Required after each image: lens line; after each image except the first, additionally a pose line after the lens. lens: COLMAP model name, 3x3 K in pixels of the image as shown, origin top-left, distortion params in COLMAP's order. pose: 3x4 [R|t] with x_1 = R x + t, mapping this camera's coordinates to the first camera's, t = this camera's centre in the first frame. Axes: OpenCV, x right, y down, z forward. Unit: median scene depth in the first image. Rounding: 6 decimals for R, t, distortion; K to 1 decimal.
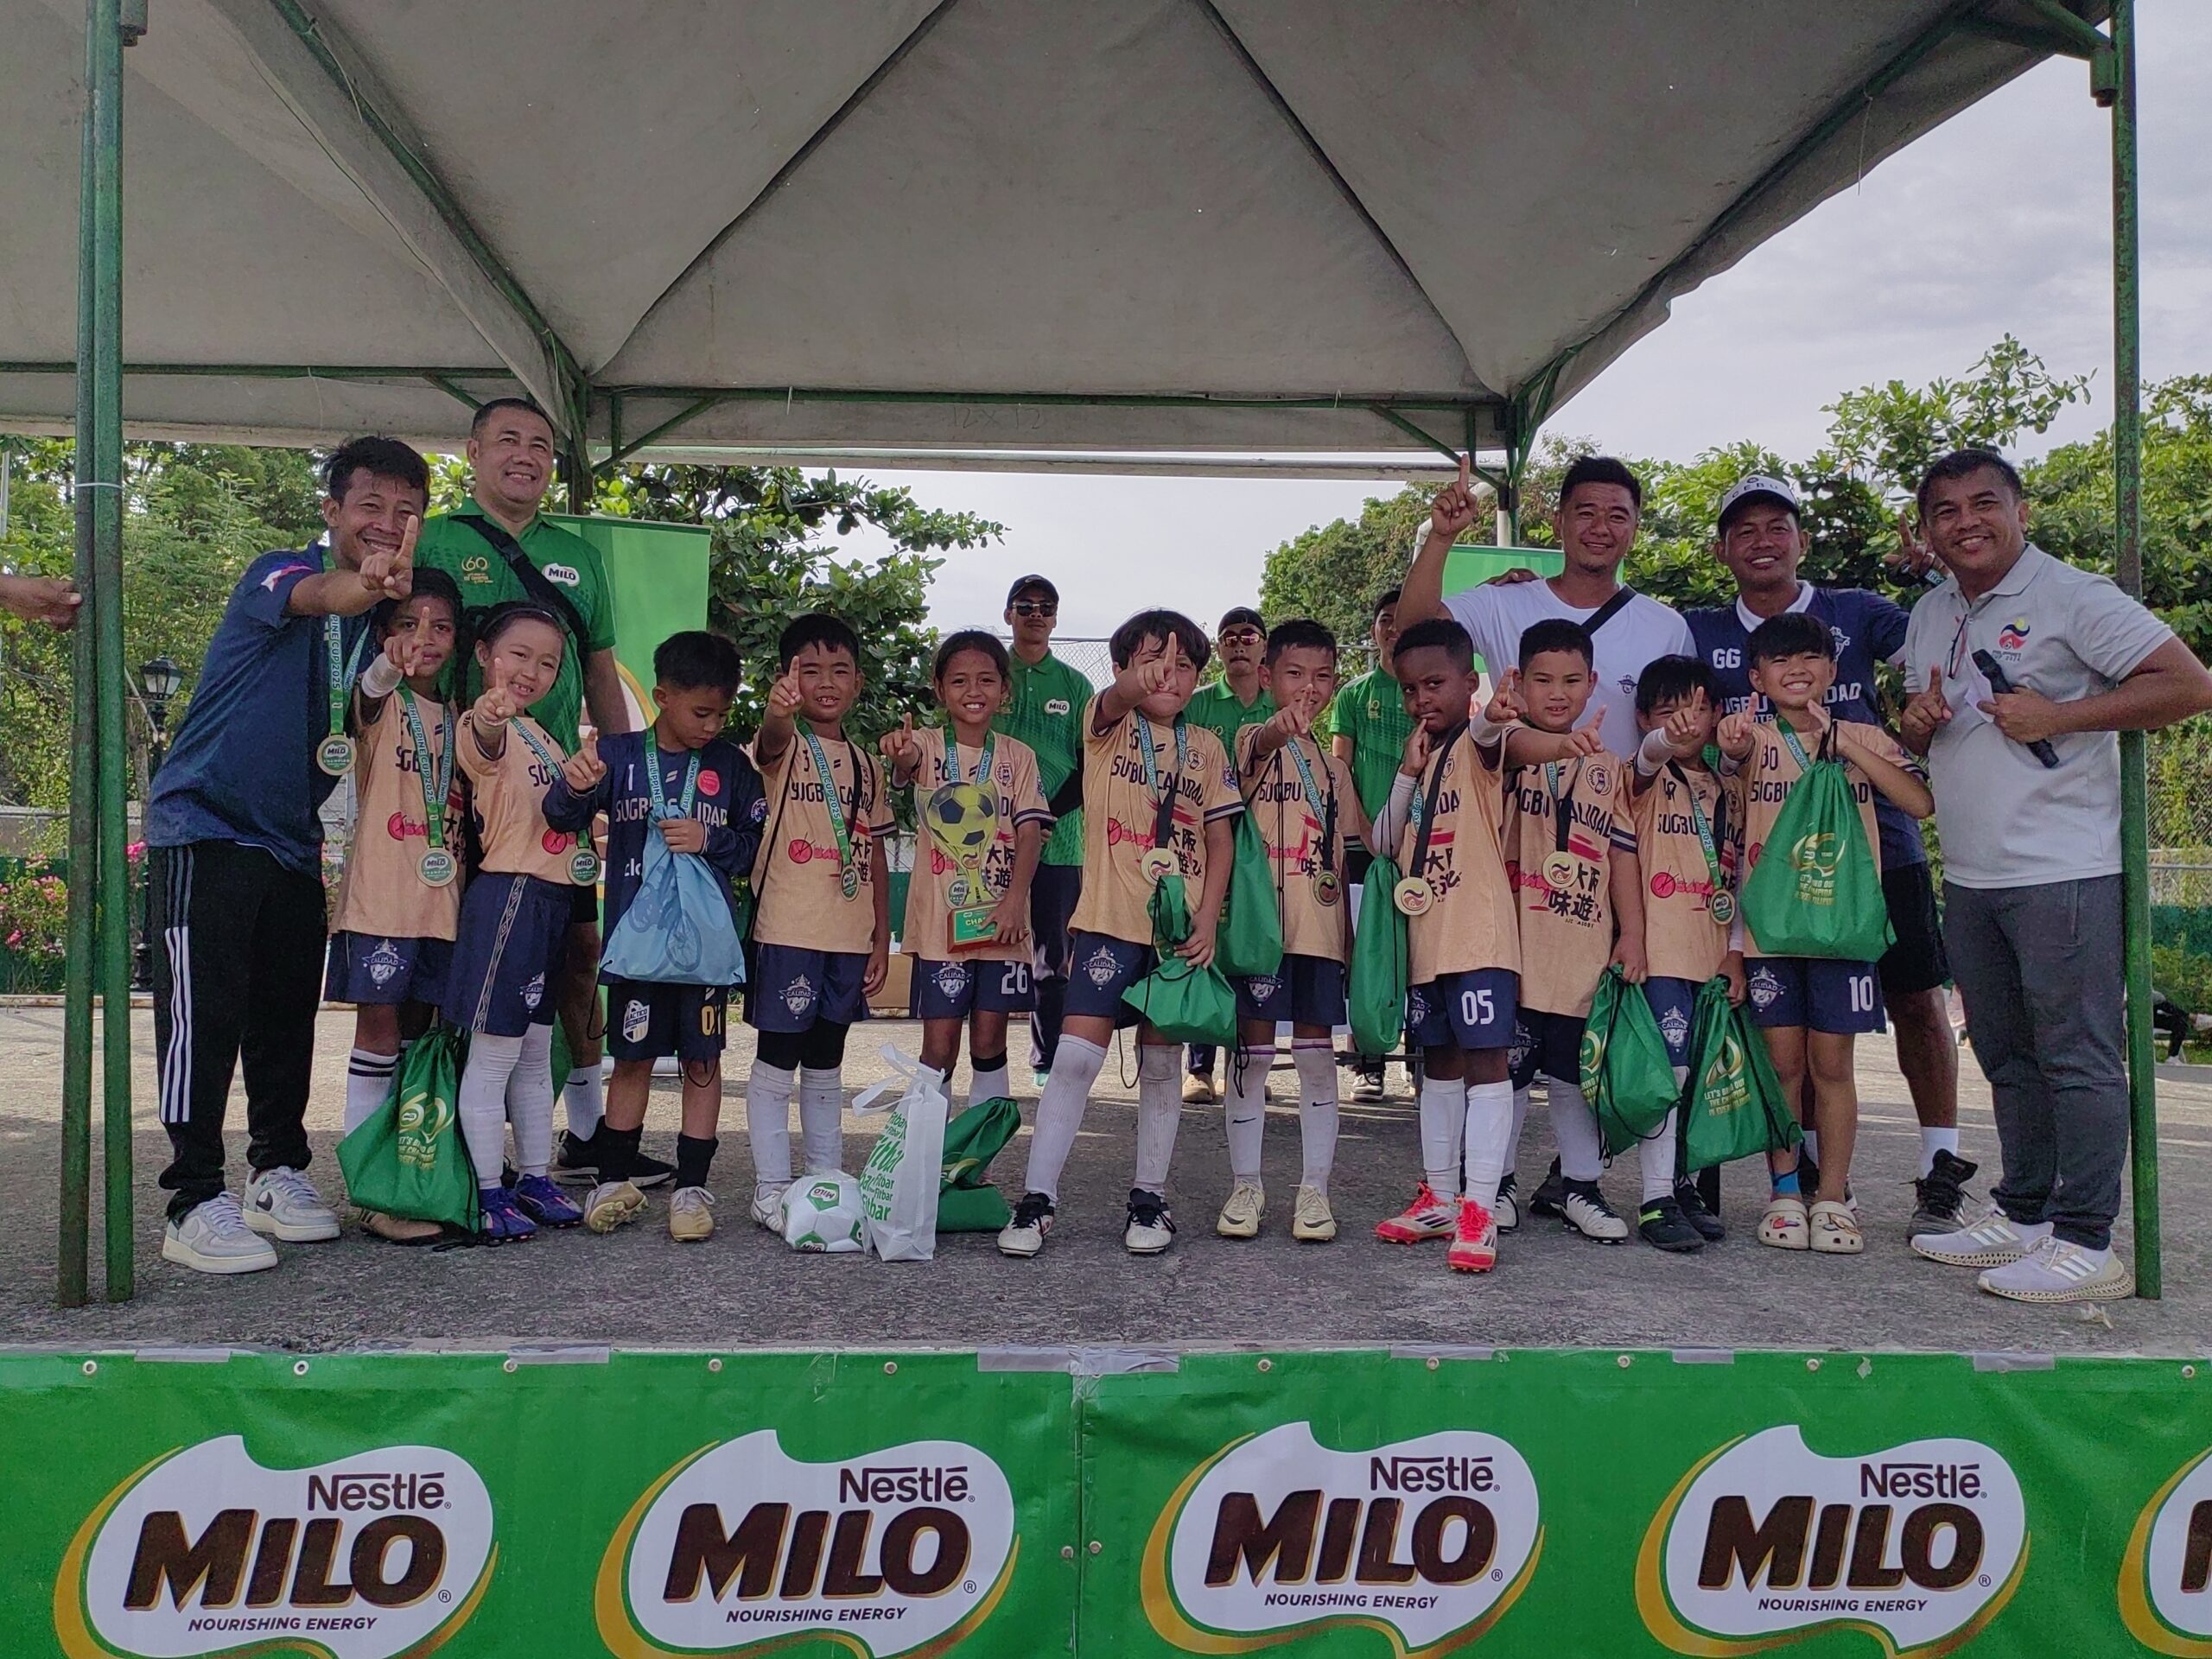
lens RADIAL K [[1841.8, 0, 1149.1], [0, 1841.8, 807.4], [0, 0, 1]] dist [0.051628, -0.020805]
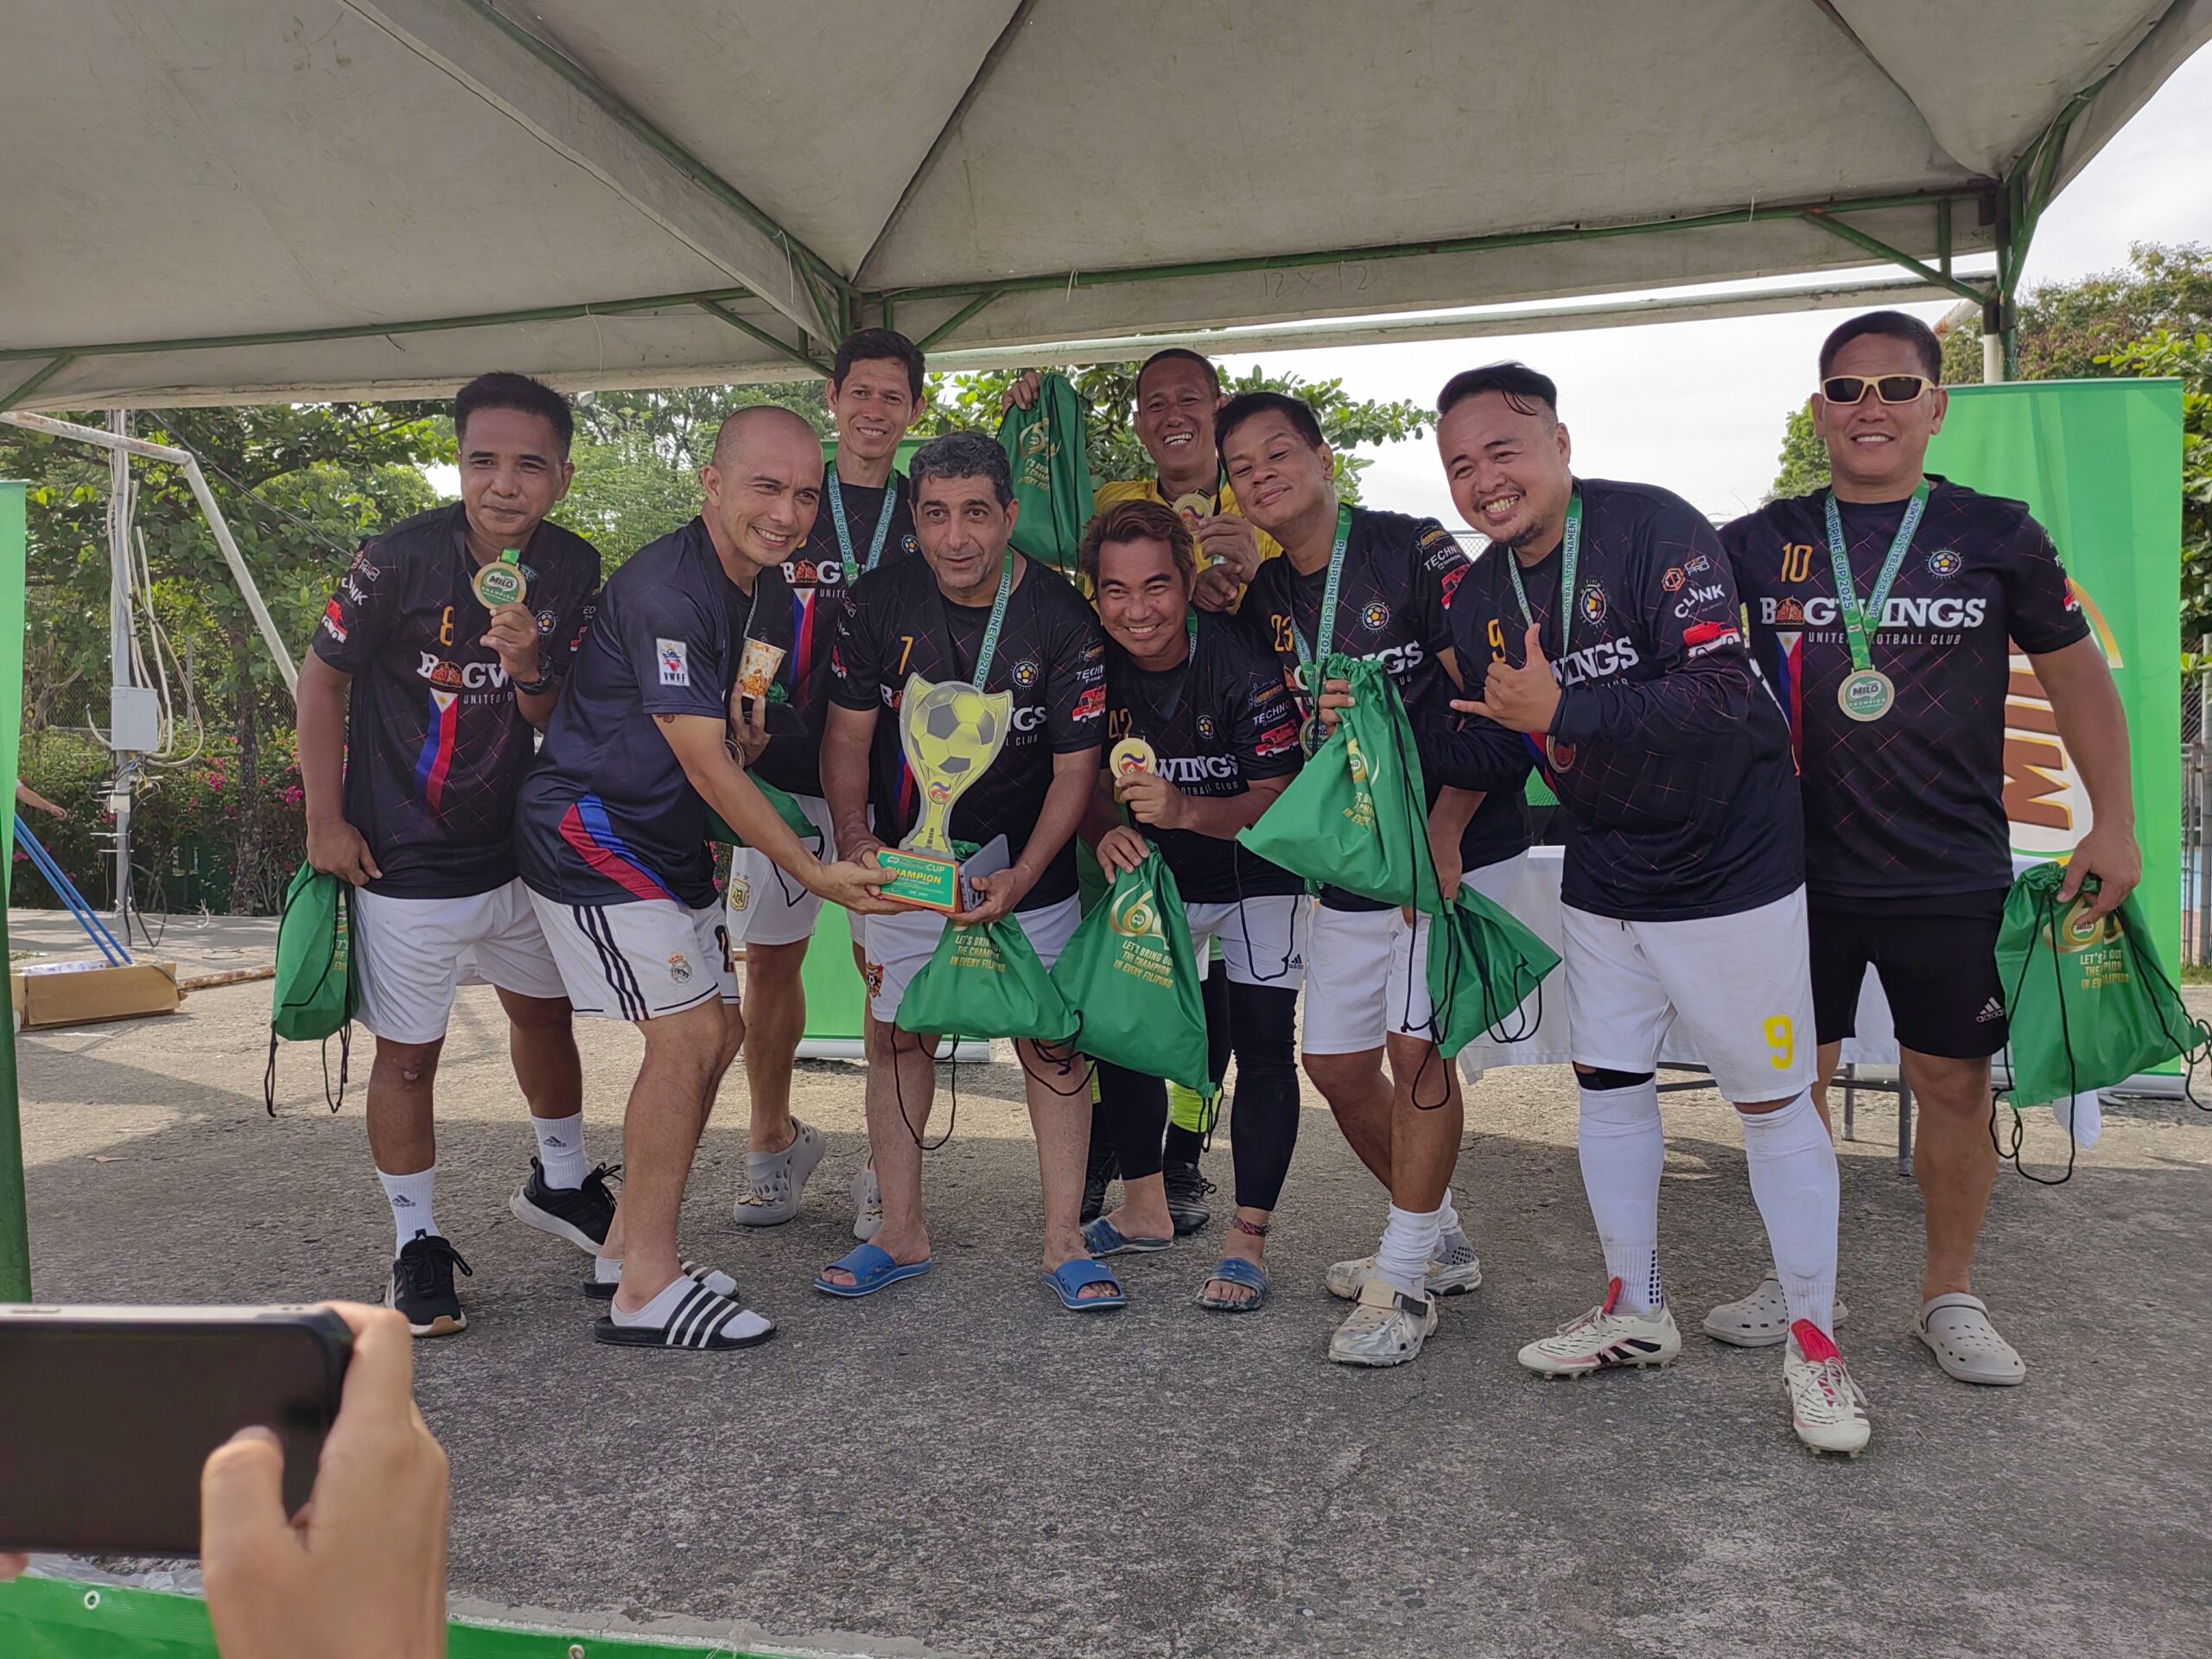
lens RADIAL K [[1841.8, 0, 1105.2], [0, 1841.8, 787.5], [0, 0, 1]] dist [0.051628, -0.020805]
pose [[0.955392, -0.022207, -0.294506, 0.156826], [0.035174, 0.998628, 0.038803, -0.046452], [0.293240, -0.047431, 0.954862, 0.393903]]
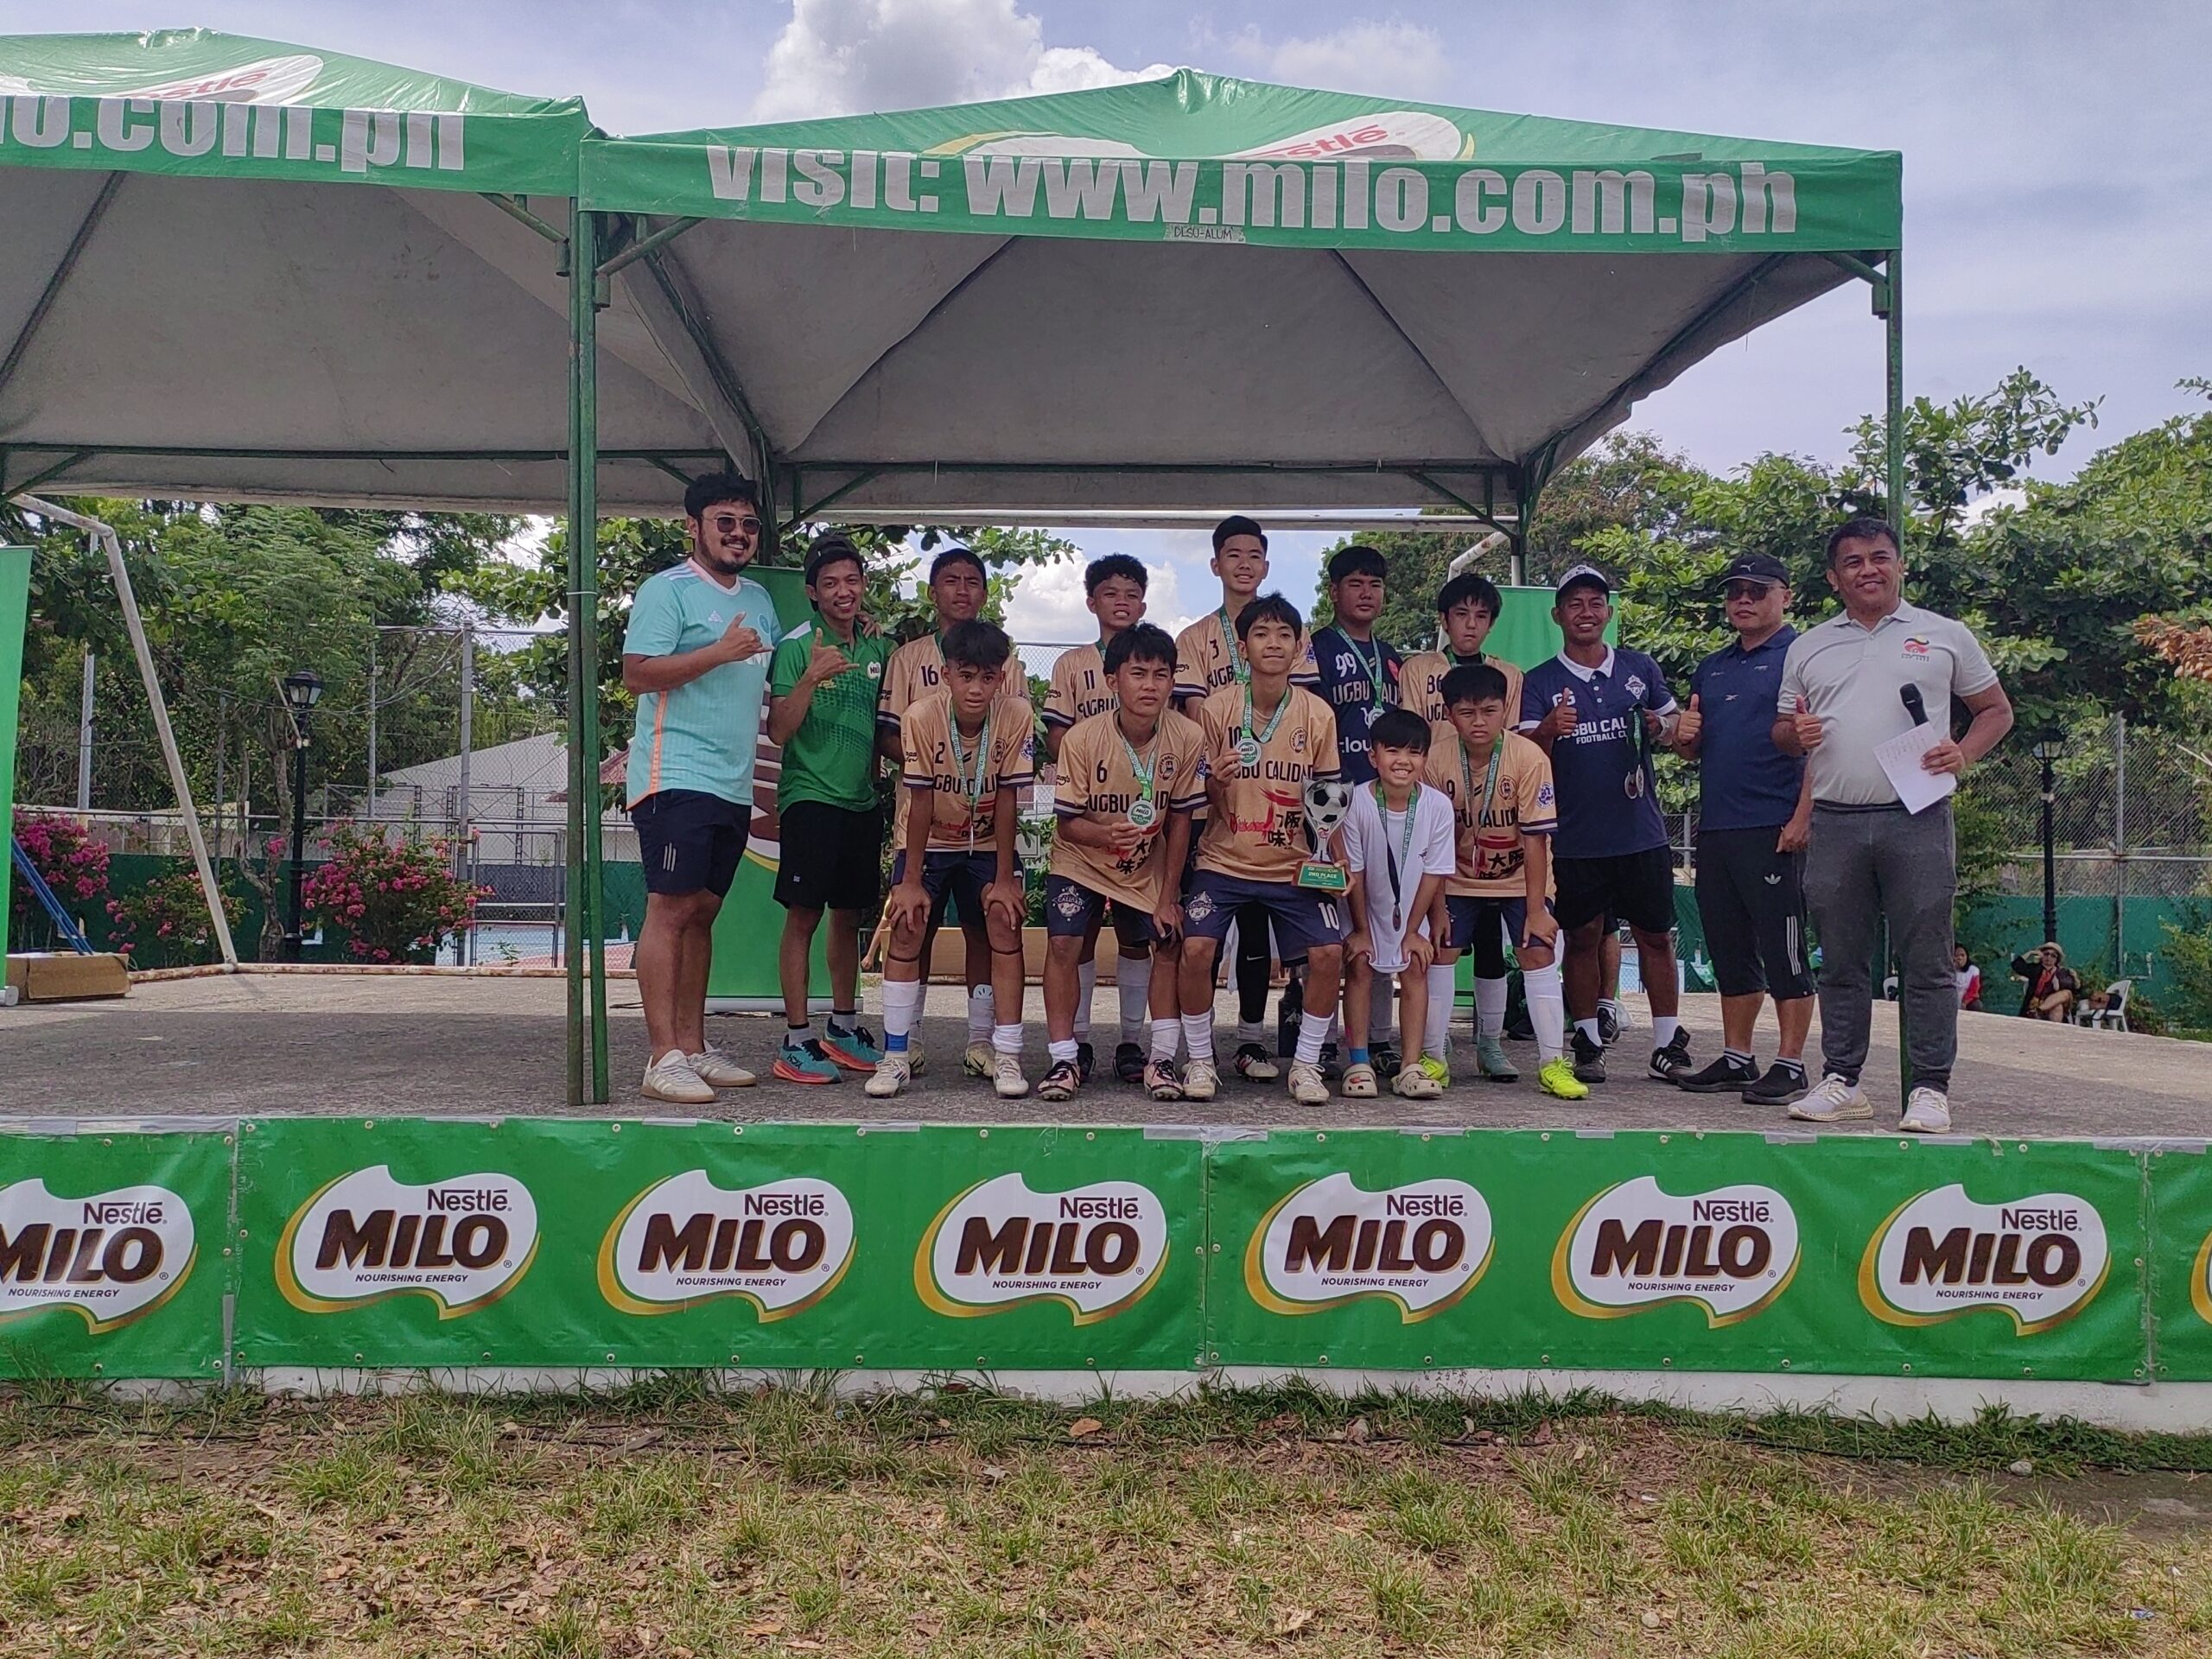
lens RADIAL K [[1927.9, 0, 1140.6], [0, 1927.9, 804.5], [0, 0, 1]] dist [0.003288, 0.124753]
pose [[0.999515, -0.002839, -0.030997, -0.040151], [0.002755, 0.999992, -0.002769, 0.014922], [0.031005, 0.002683, 0.999516, -0.662078]]
